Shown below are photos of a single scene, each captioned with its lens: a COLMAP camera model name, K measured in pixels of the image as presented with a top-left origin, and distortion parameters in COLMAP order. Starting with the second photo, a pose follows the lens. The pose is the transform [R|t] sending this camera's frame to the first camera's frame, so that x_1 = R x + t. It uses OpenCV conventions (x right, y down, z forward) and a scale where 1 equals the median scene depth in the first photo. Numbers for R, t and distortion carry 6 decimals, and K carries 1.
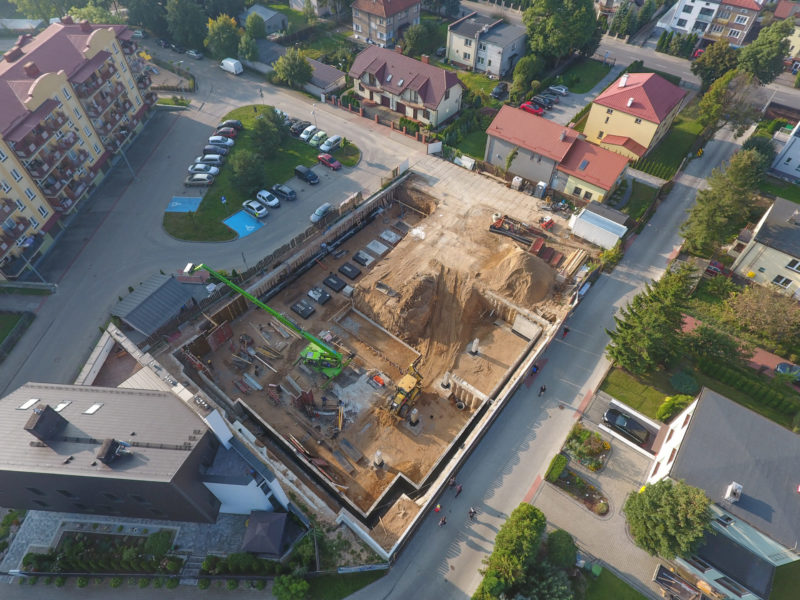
lens RADIAL K [[468.9, 0, 399.4], [0, 468.9, 297.0], [0, 0, 1]] dist [0.003345, -0.001036]
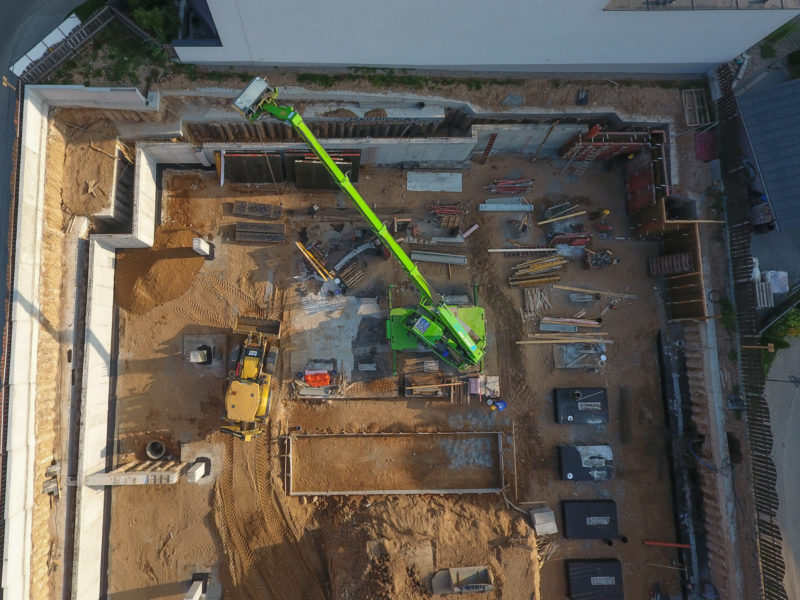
lens RADIAL K [[576.8, 0, 336.6], [0, 576.8, 253.8], [0, 0, 1]] dist [0.001328, 0.001709]
pose [[-0.765387, 0.633650, -0.112562, -0.056640], [-0.503588, -0.480772, 0.717814, -0.147112], [0.400726, 0.606091, 0.687075, 0.409194]]
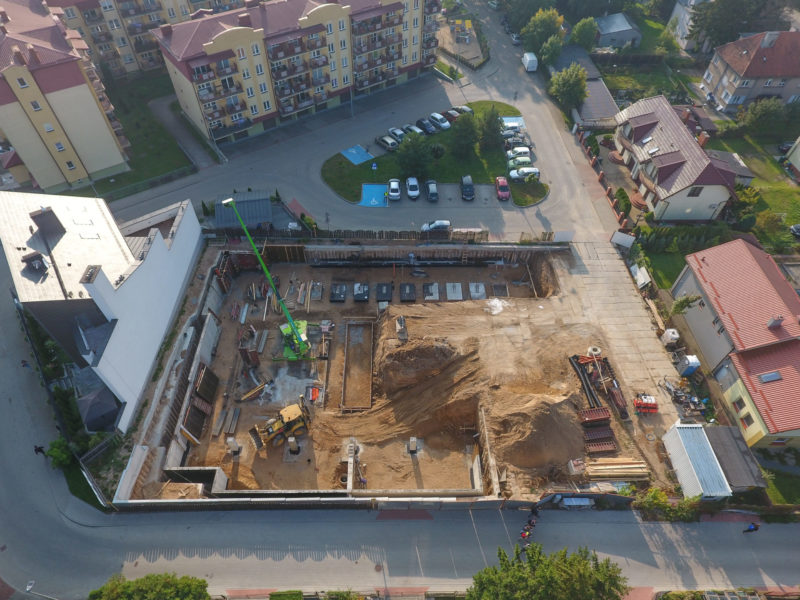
lens RADIAL K [[496.8, 0, 391.8], [0, 496.8, 301.8], [0, 0, 1]] dist [0.003895, -0.000101]
pose [[0.636951, 0.585288, -0.501728, 0.342979], [-0.587647, 0.789877, 0.175400, -0.178931], [0.498963, 0.183117, 0.847056, 0.158091]]
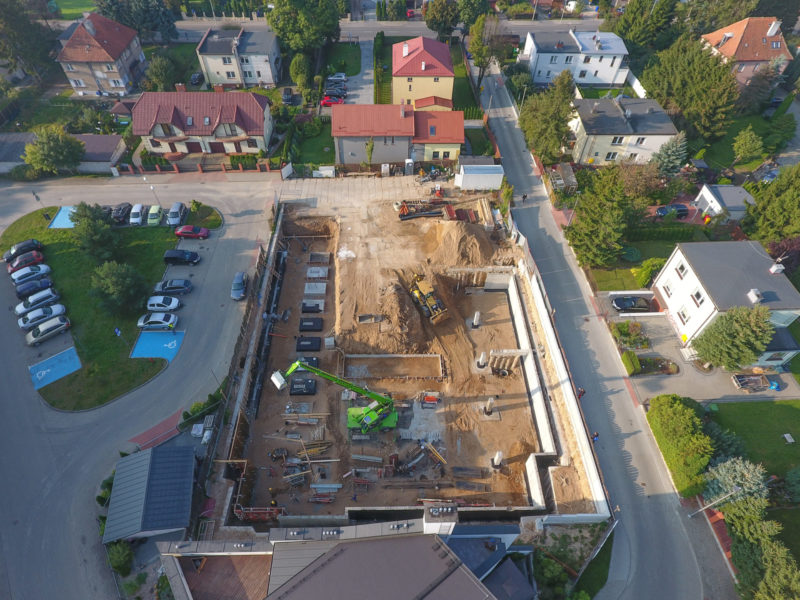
lens RADIAL K [[468.9, 0, 400.5], [0, 468.9, 295.5], [0, 0, 1]] dist [0.003345, -0.001036]
pose [[0.762161, -0.491970, 0.420803, -0.303237], [0.490968, 0.862926, 0.119620, -0.118251], [-0.421972, 0.115431, 0.899230, 0.102974]]
